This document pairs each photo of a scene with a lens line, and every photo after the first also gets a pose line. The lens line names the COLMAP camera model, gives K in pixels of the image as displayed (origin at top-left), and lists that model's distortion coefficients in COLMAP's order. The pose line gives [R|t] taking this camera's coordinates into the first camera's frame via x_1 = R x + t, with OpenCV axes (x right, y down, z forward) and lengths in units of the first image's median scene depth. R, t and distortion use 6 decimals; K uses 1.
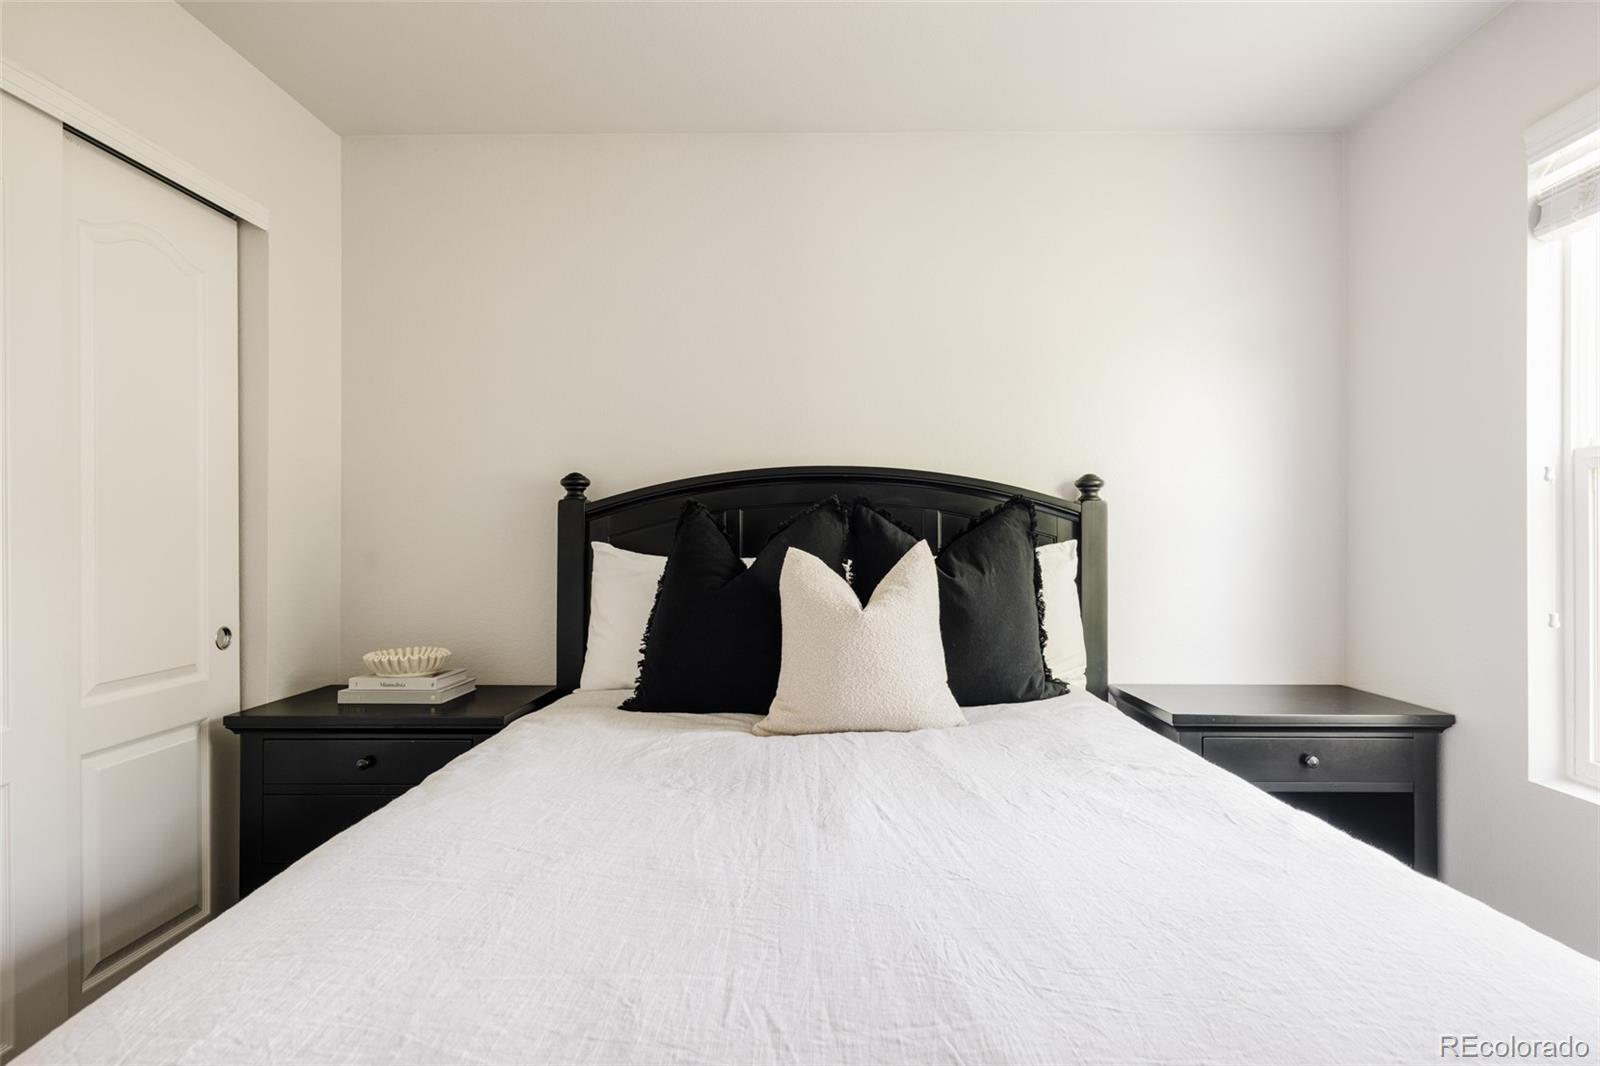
lens RADIAL K [[845.4, 0, 802.1], [0, 845.4, 532.2], [0, 0, 1]] dist [-0.002311, 0.000517]
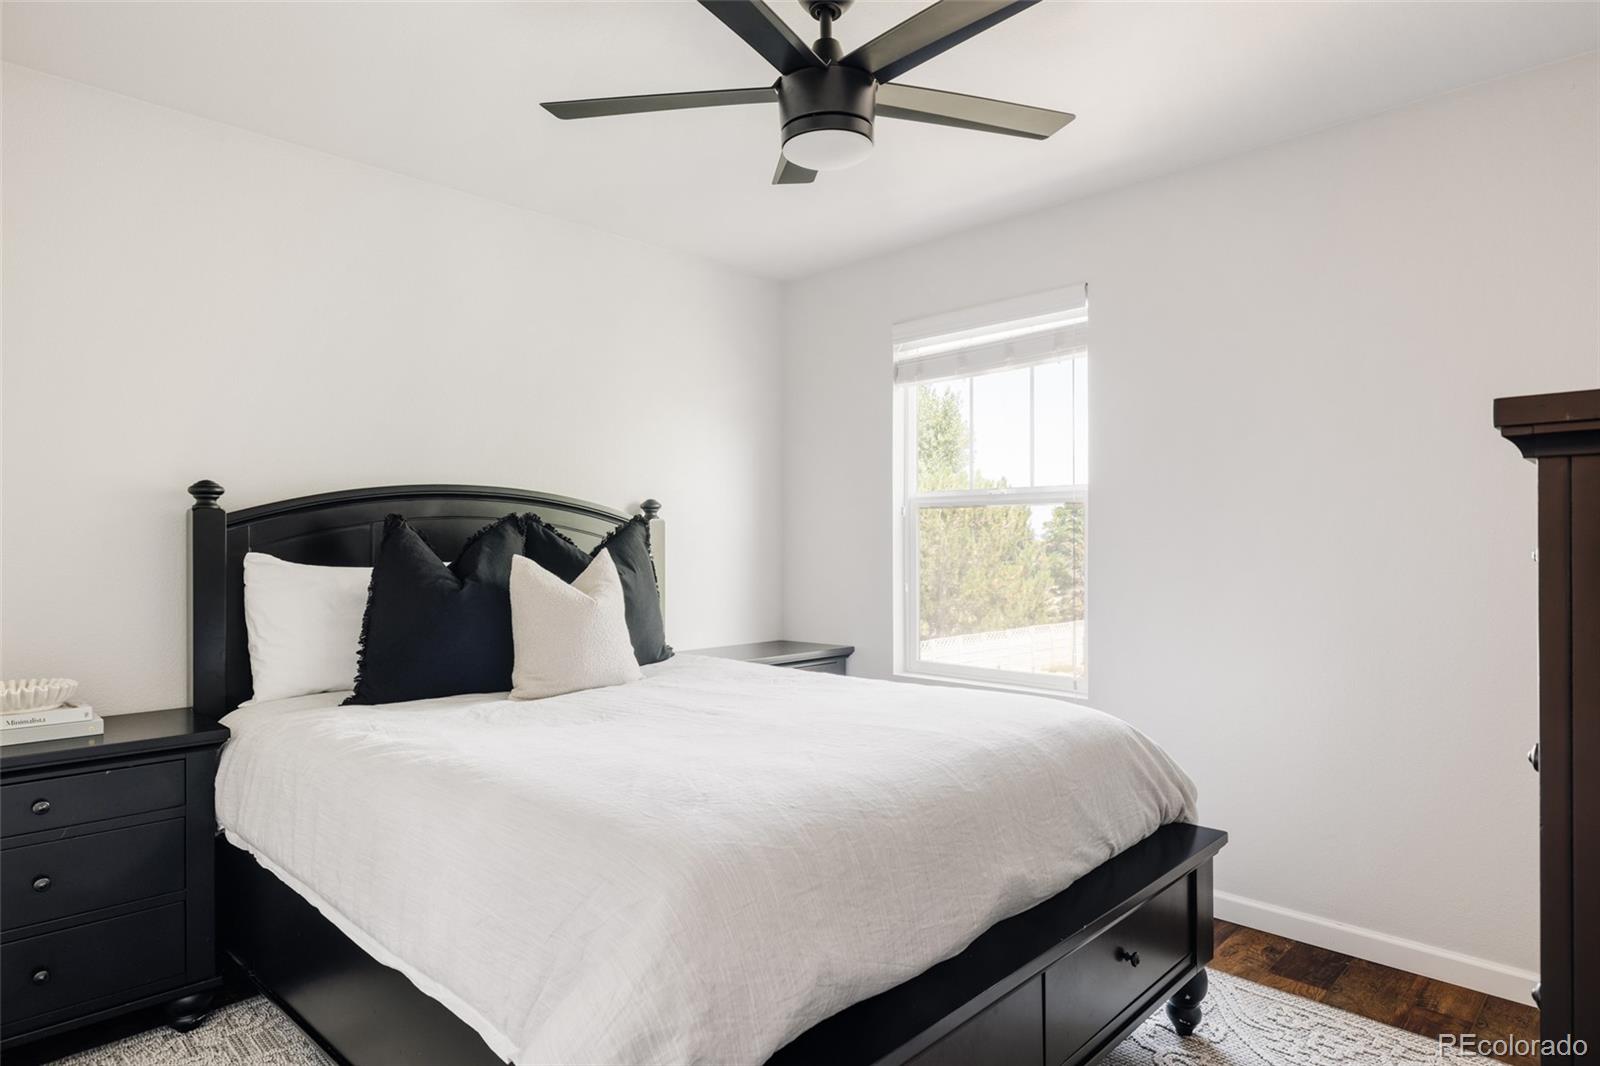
lens RADIAL K [[891.3, 0, 803.6], [0, 891.3, 537.2], [0, 0, 1]] dist [-0.011822, -0.000315]
pose [[0.699762, 0.000715, 0.714376, -0.563425], [-0.000251, 1.000000, -0.000754, -0.006467], [-0.714376, 0.000348, 0.699762, -0.193338]]
